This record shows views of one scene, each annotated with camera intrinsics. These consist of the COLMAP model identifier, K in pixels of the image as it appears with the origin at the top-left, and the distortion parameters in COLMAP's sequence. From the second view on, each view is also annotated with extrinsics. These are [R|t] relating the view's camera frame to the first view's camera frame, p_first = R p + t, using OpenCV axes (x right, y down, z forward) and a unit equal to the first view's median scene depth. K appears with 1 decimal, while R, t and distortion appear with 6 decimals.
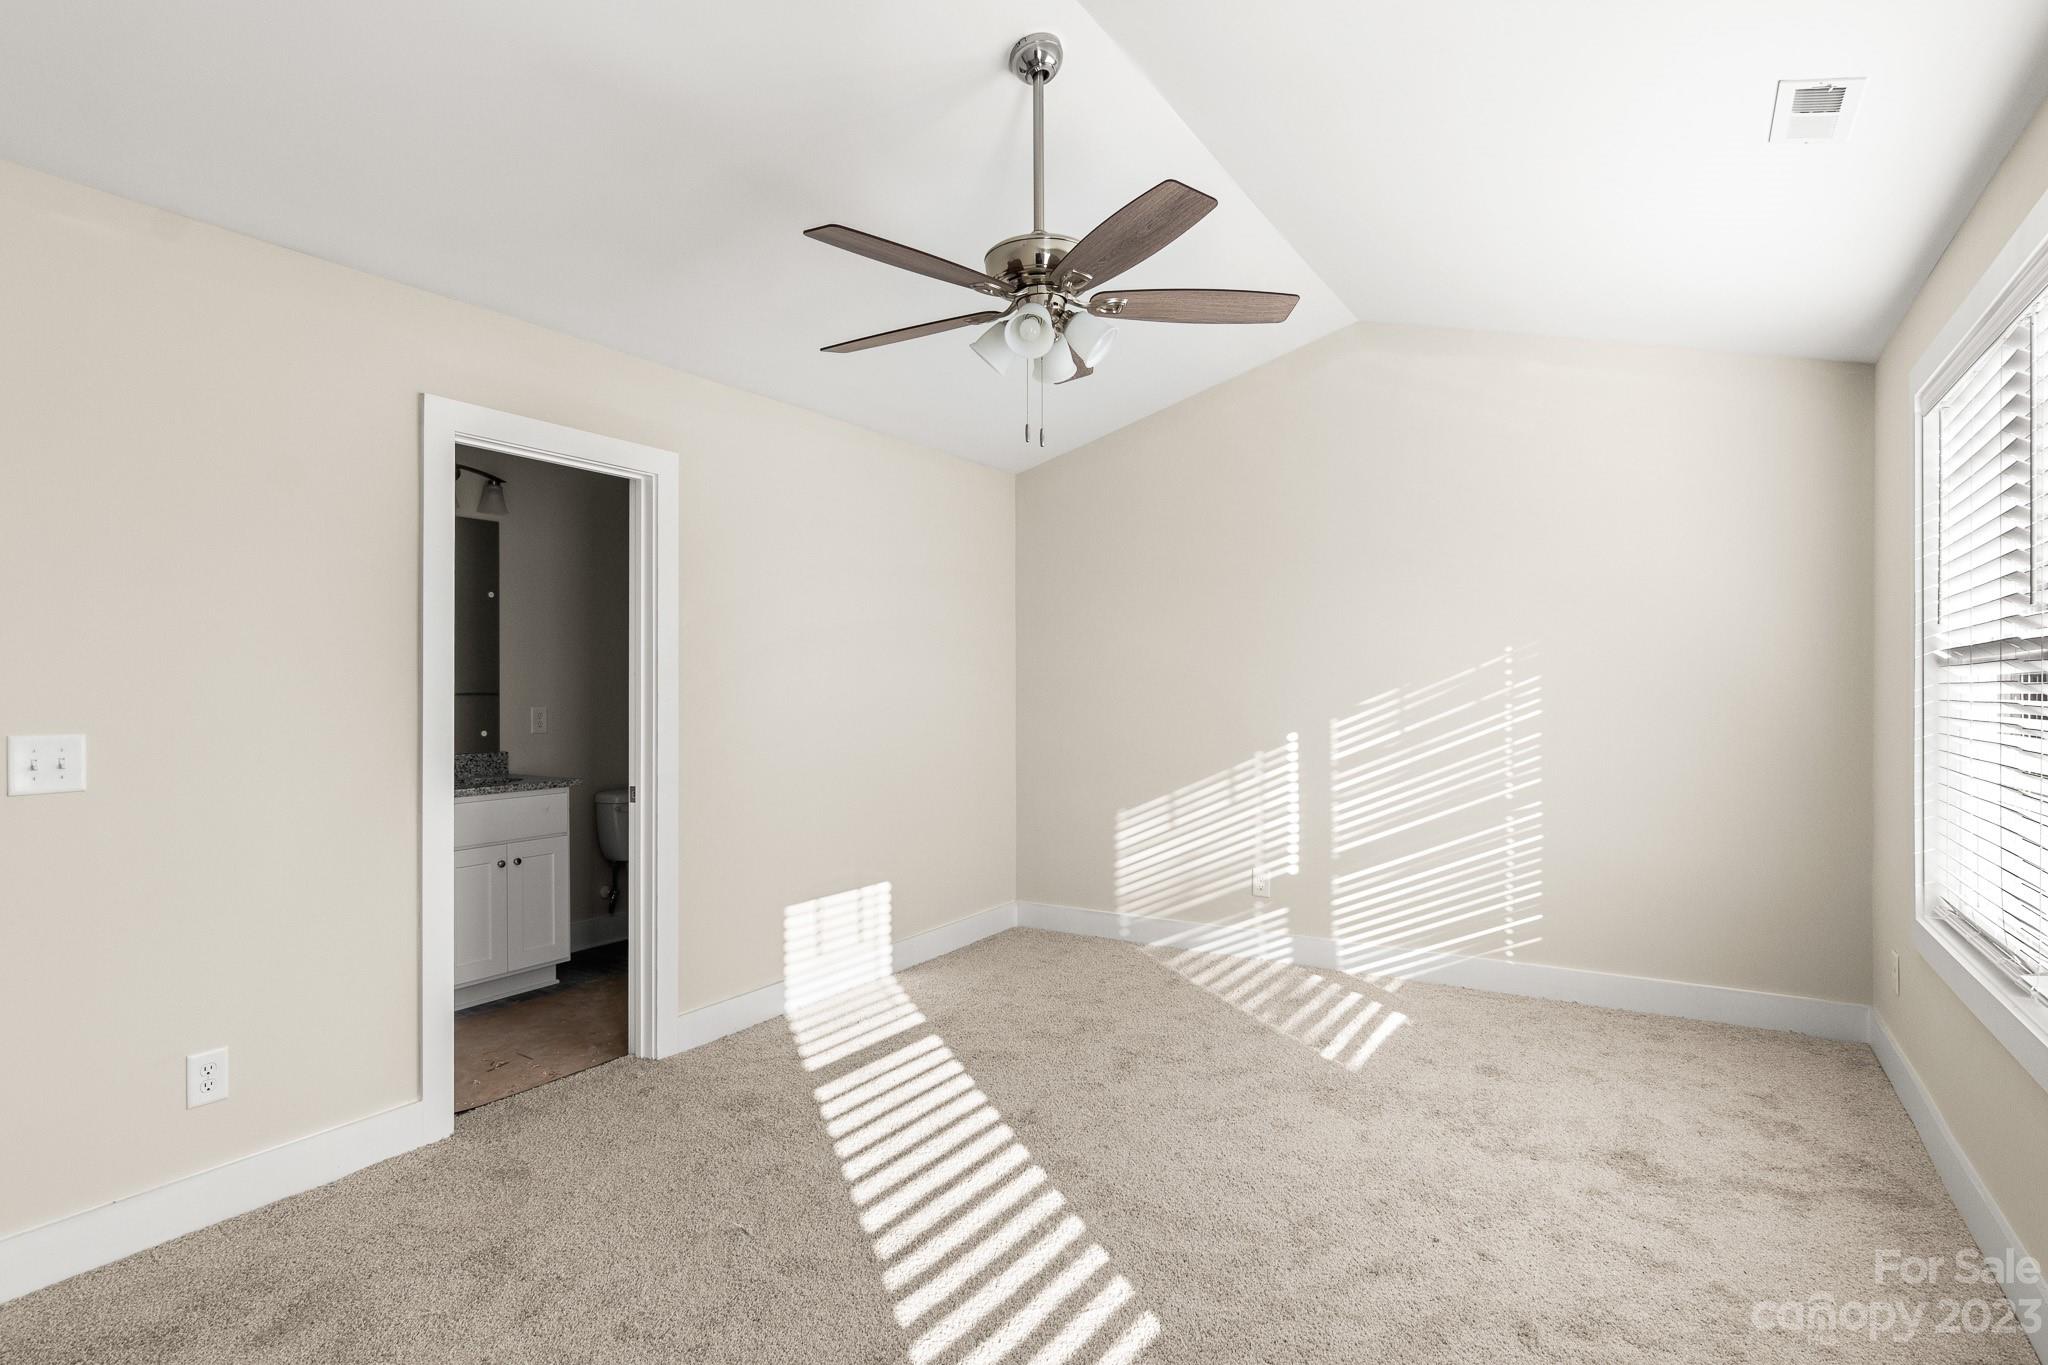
lens RADIAL K [[1040.9, 0, 1022.5], [0, 1040.9, 683.1], [0, 0, 1]] dist [0.000026, -0.001702]
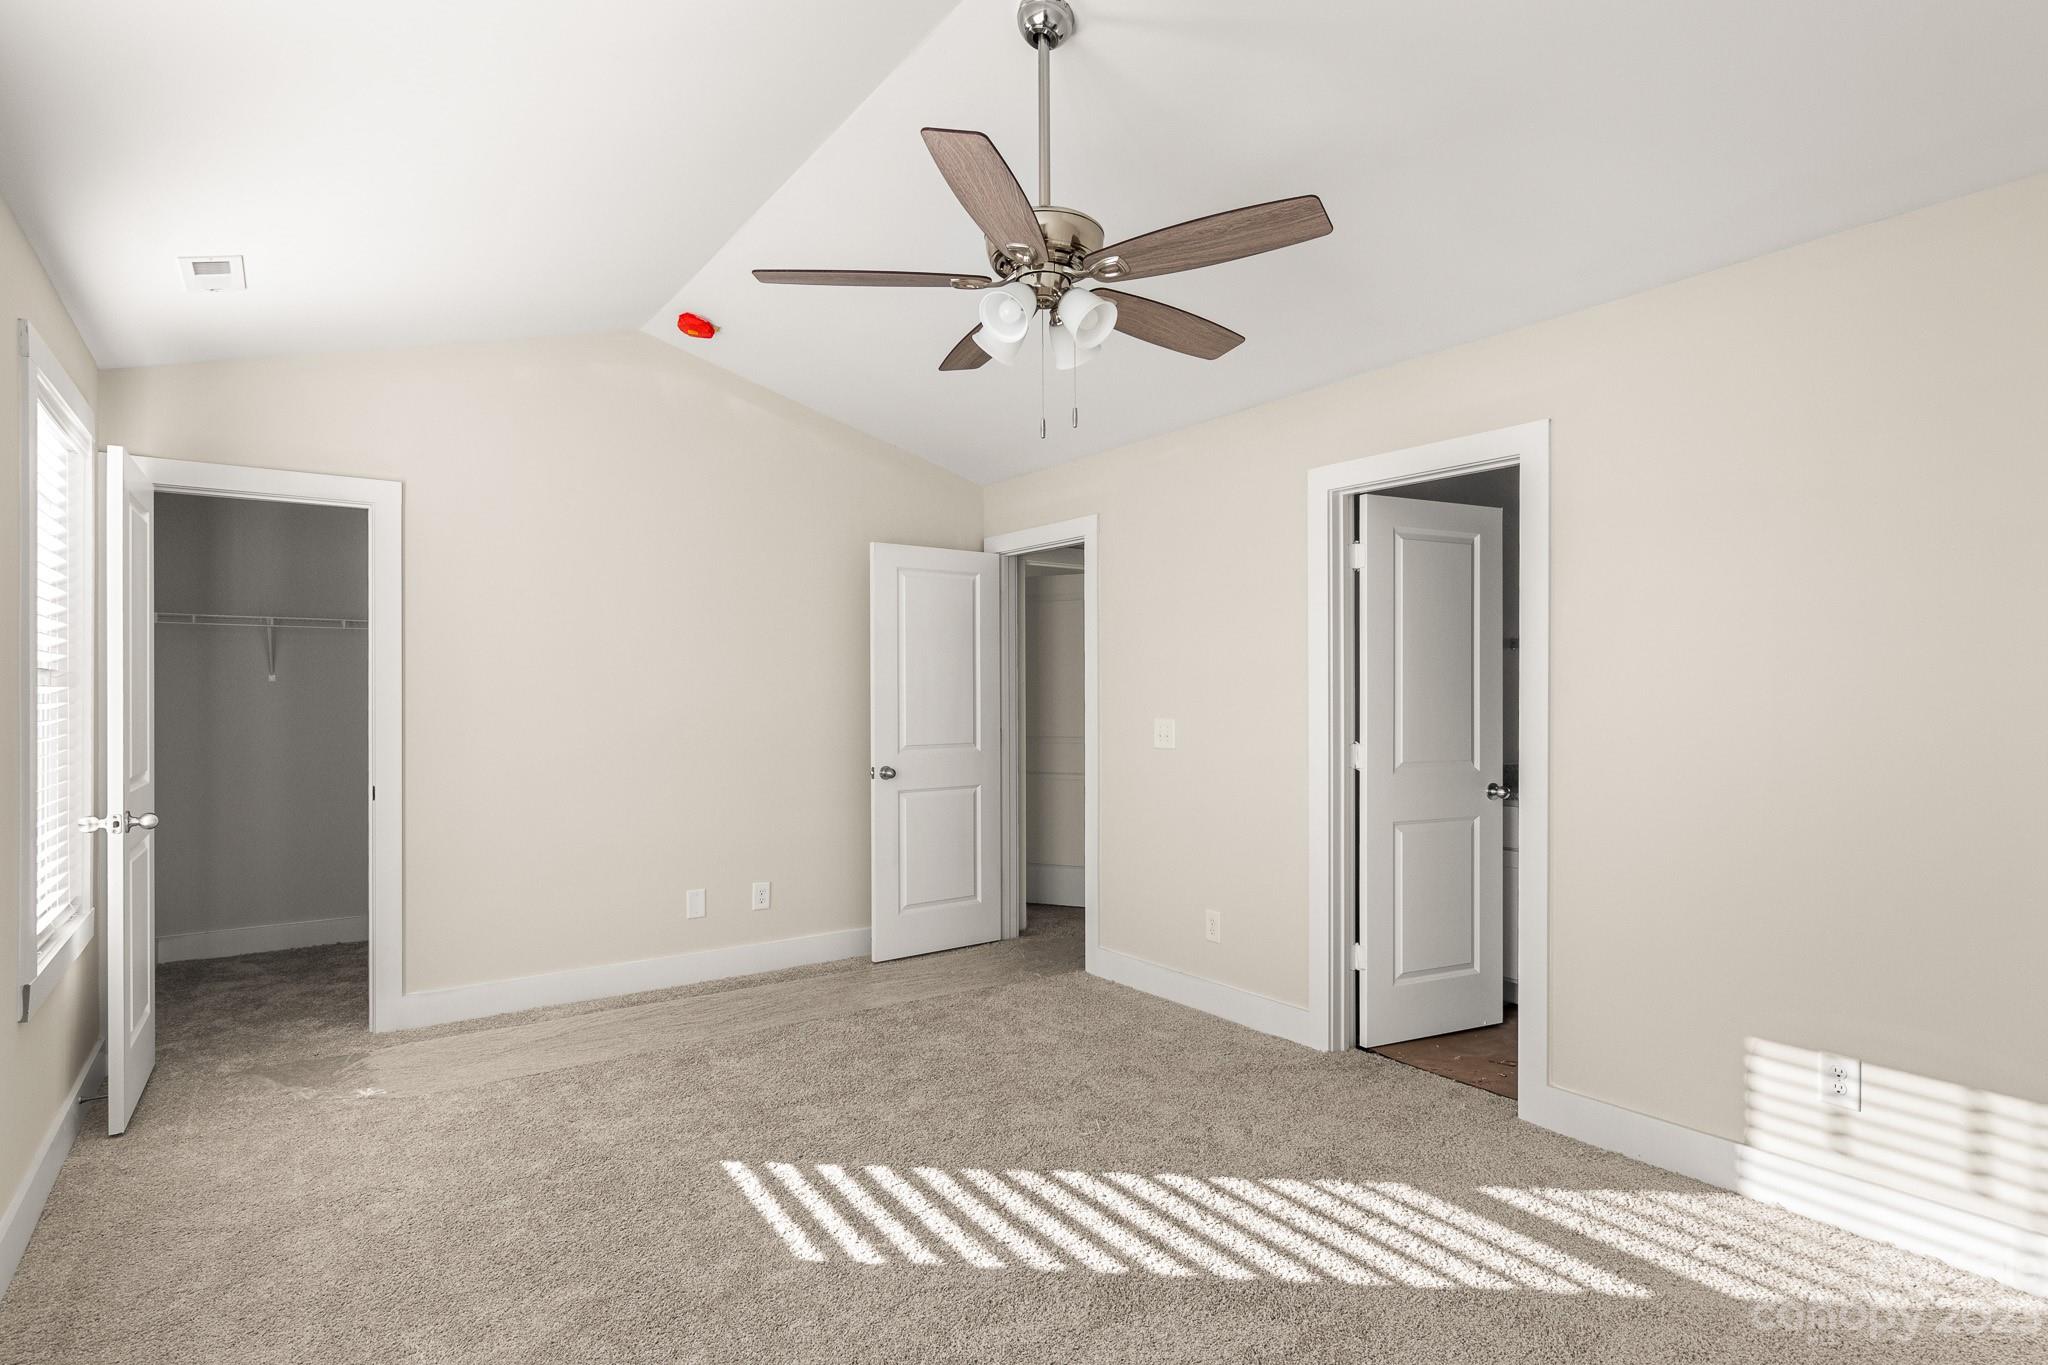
lens RADIAL K [[1040.9, 0, 1026.5], [0, 1040.9, 694.6], [0, 0, 1]] dist [0.000026, -0.001702]
pose [[-0.379241, 0.002918, -0.925293, 0.806765], [0.003181, 0.999993, 0.001850, -0.001350], [0.925292, -0.002242, -0.379248, 1.230778]]
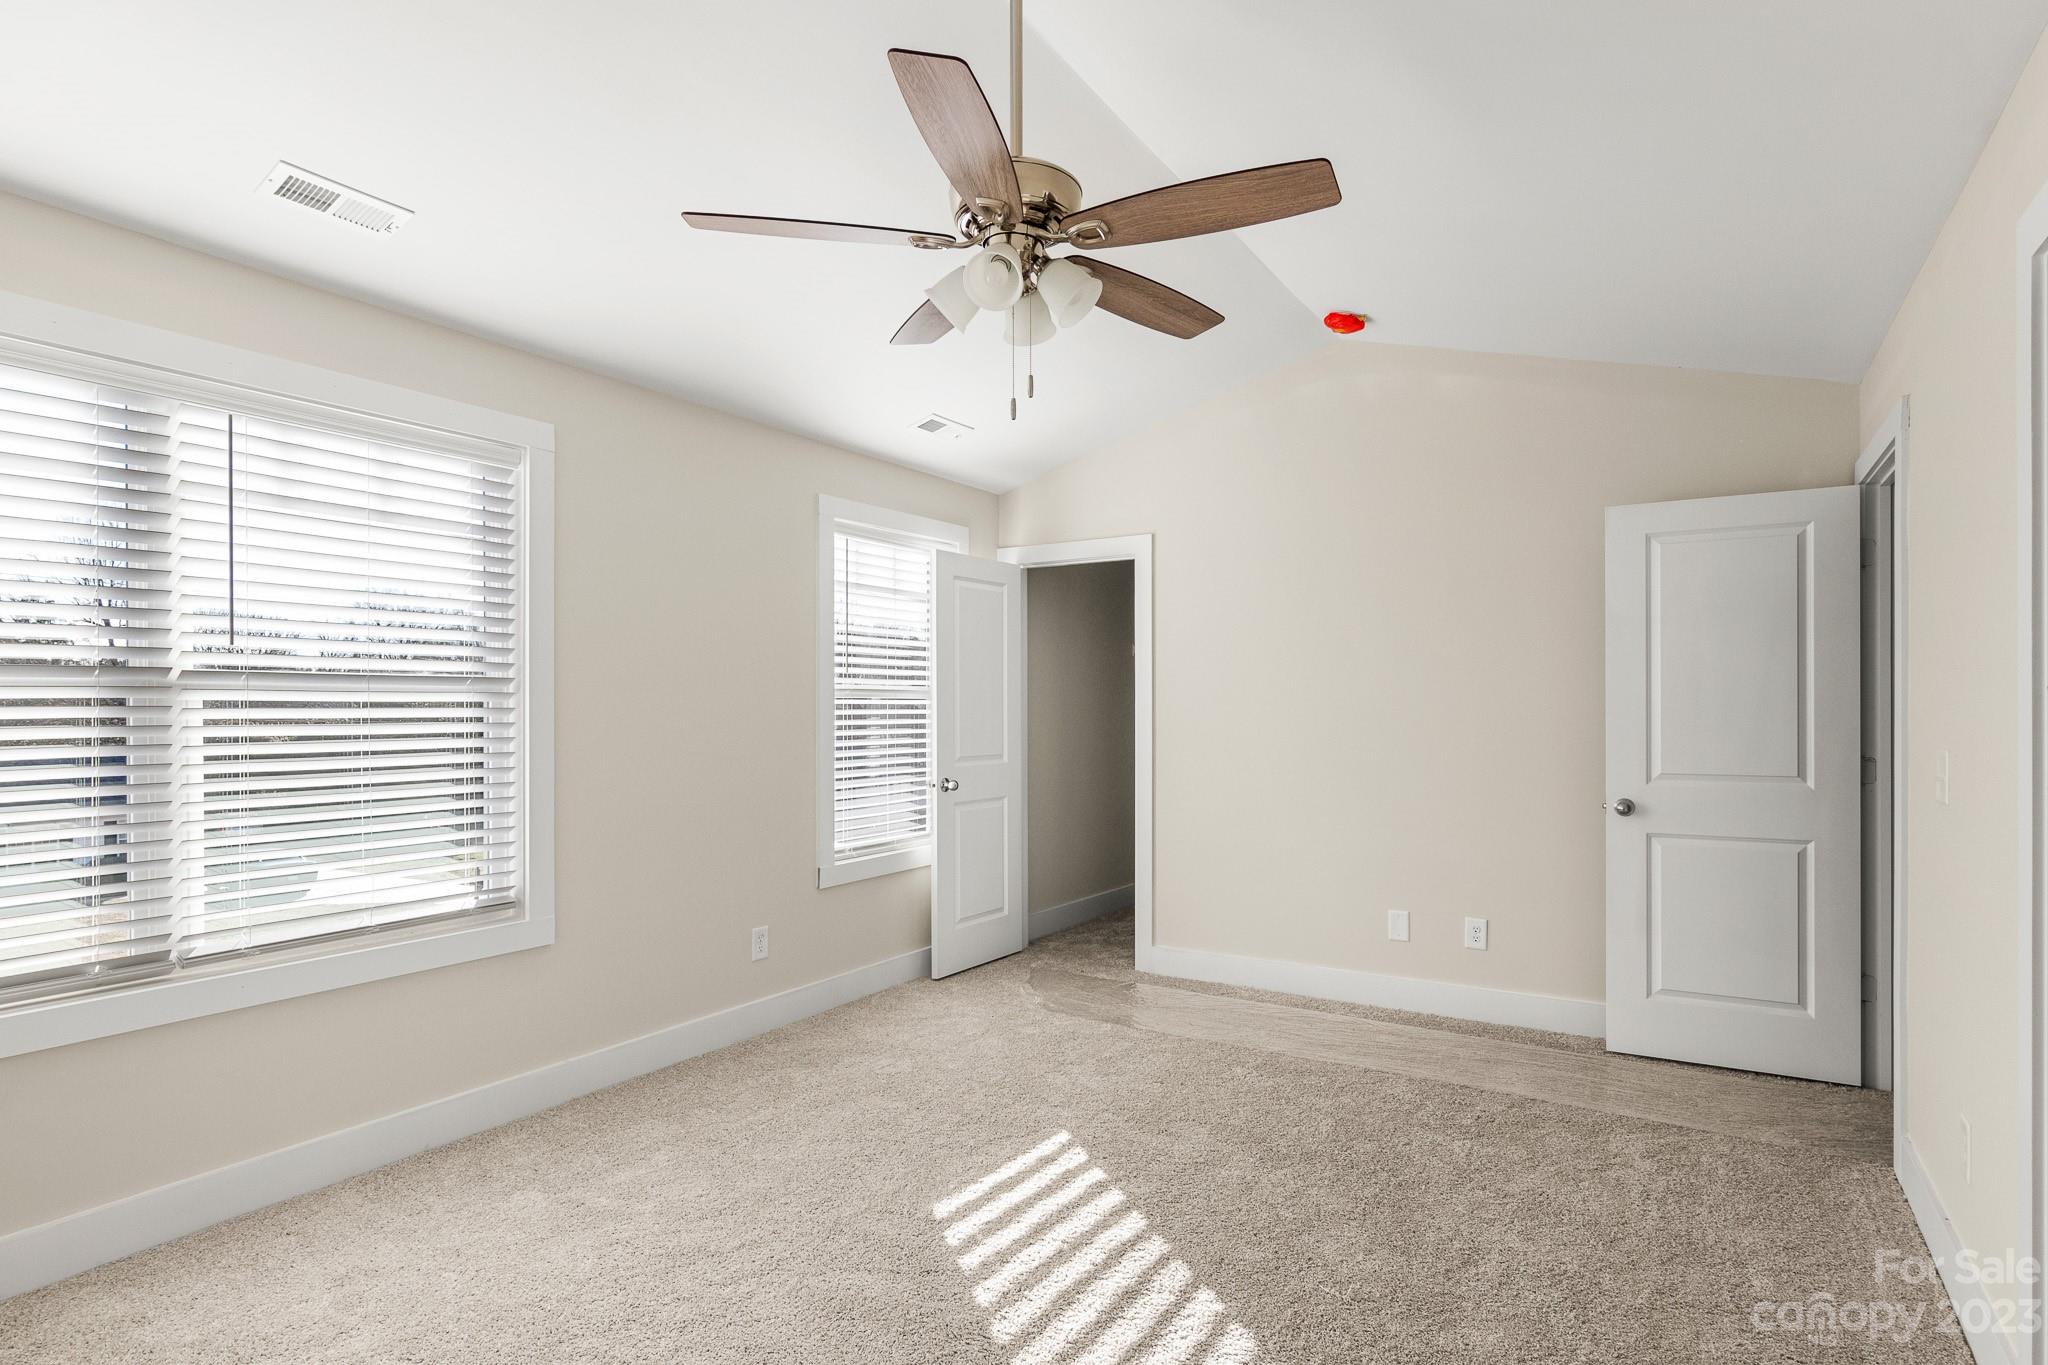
lens RADIAL K [[1040.9, 0, 1033.6], [0, 1040.9, 713.4], [0, 0, 1]] dist [0.000026, -0.001702]
pose [[-0.999832, 0.003371, -0.018012, 0.018336], [0.003251, 0.999972, 0.006685, 0.001433], [0.018034, 0.006625, -0.999815, 1.685334]]
